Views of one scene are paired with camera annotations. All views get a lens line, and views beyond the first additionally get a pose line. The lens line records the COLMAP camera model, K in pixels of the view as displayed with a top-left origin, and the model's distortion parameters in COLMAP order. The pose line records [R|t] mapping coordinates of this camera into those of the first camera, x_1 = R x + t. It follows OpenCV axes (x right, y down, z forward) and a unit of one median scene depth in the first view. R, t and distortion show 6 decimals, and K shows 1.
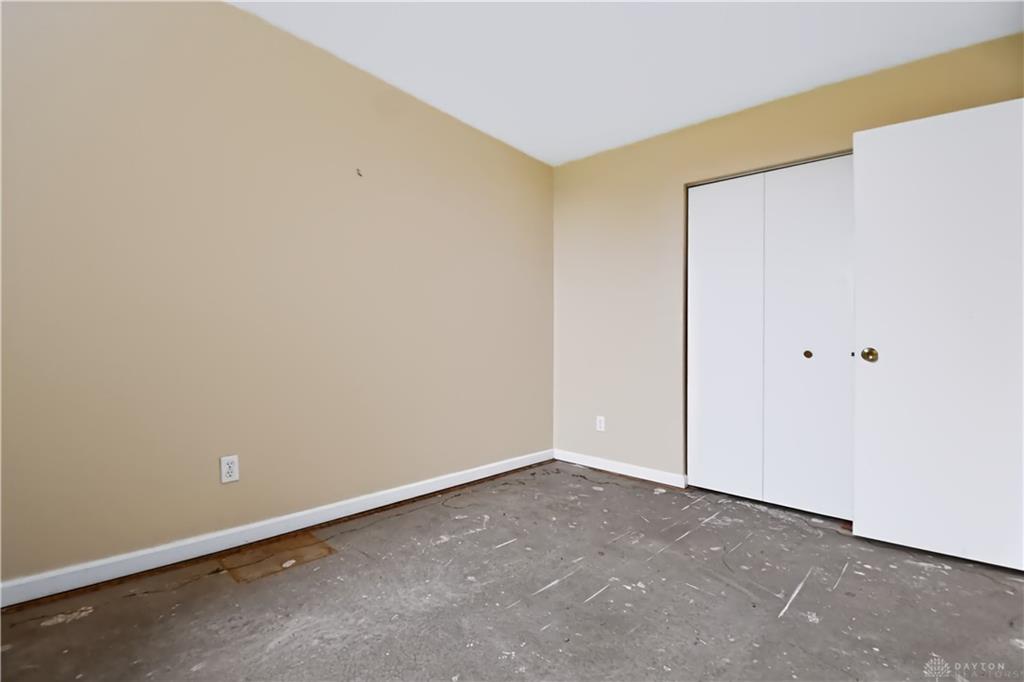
lens RADIAL K [[449.1, 0, 508.6], [0, 449.1, 342.2], [0, 0, 1]] dist [-0.003754, -0.007837]
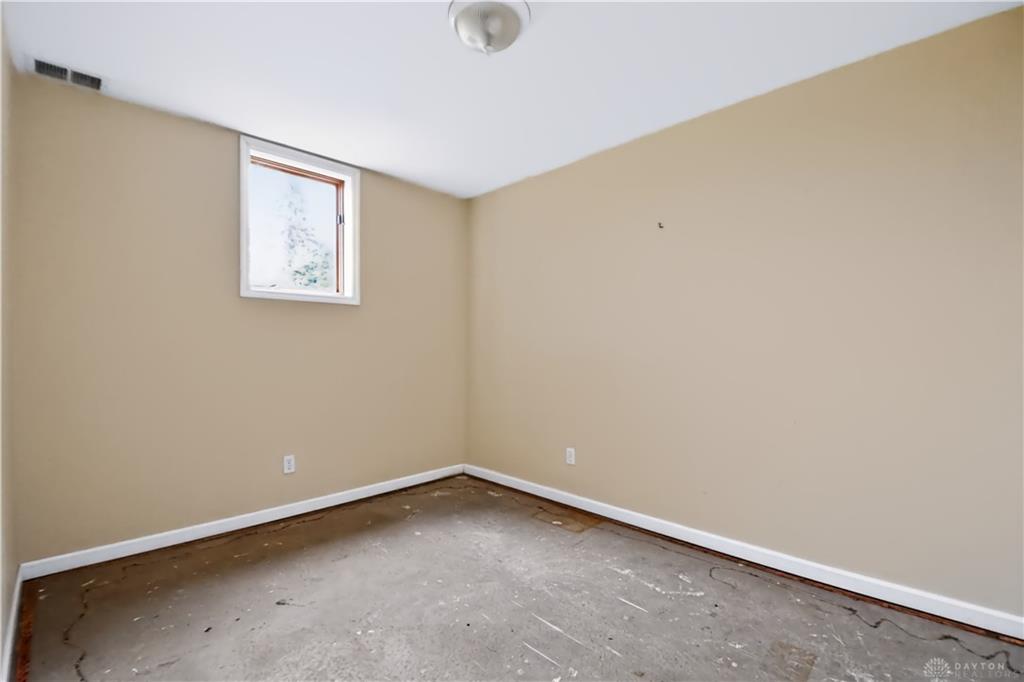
lens RADIAL K [[449.1, 0, 507.6], [0, 449.1, 340.4], [0, 0, 1]] dist [-0.003754, -0.007837]
pose [[-0.043683, -0.048659, -0.997860, 0.927623], [0.000006, 0.998813, -0.048706, -0.053232], [0.999045, -0.002133, -0.043631, 0.753667]]
